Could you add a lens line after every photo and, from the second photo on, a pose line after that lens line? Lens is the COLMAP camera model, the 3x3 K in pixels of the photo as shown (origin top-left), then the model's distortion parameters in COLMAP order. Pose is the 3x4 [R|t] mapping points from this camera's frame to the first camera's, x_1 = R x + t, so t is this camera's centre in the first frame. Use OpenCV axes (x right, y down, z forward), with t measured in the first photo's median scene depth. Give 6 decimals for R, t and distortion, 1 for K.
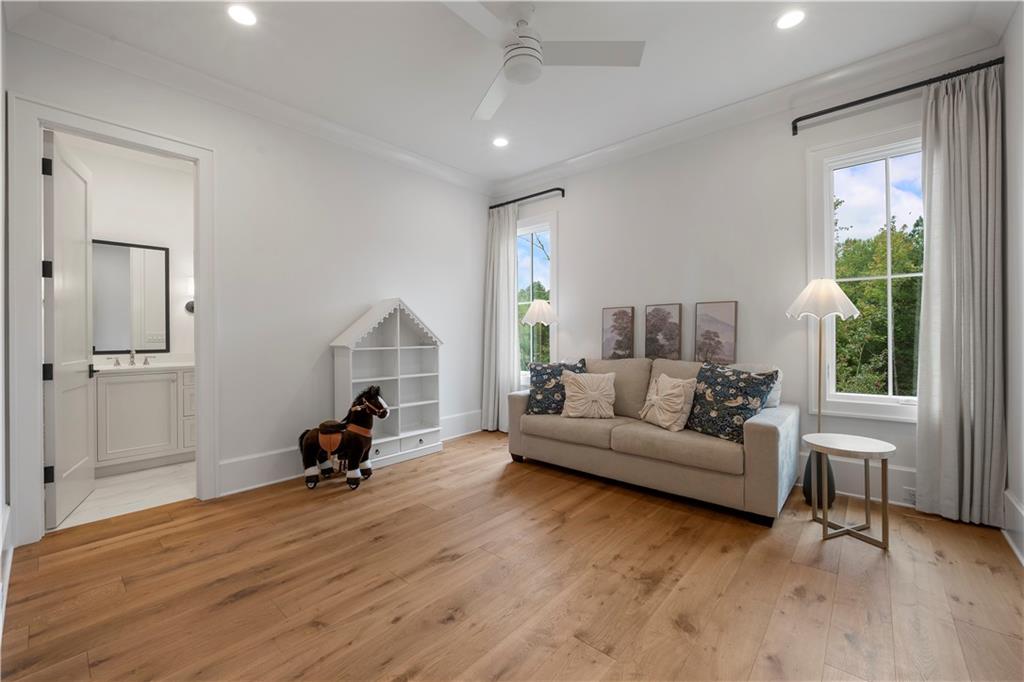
lens RADIAL K [[415.5, 0, 510.8], [0, 415.5, 336.9], [0, 0, 1]] dist [-0.003651, -0.000126]
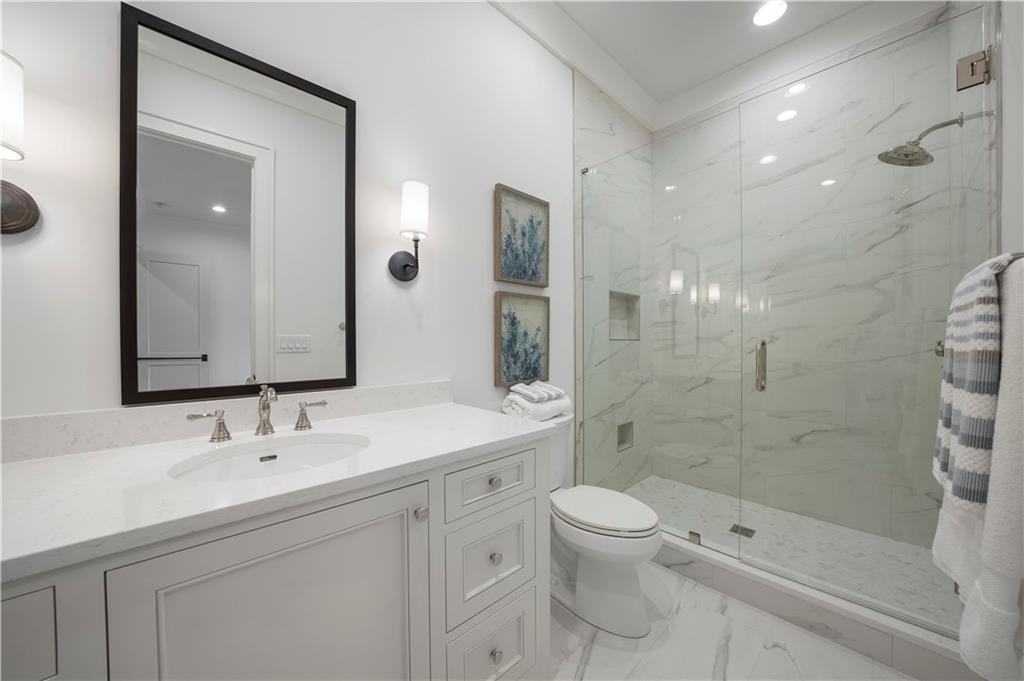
lens RADIAL K [[357.3, 0, 512.4], [0, 357.3, 354.3], [0, 0, 1]] dist [-0.016585, 0.000056]
pose [[0.995232, 0.011843, -0.096812, -0.699652], [-0.011152, 0.999908, 0.007672, 0.006081], [0.096894, -0.006556, 0.995273, 0.749740]]
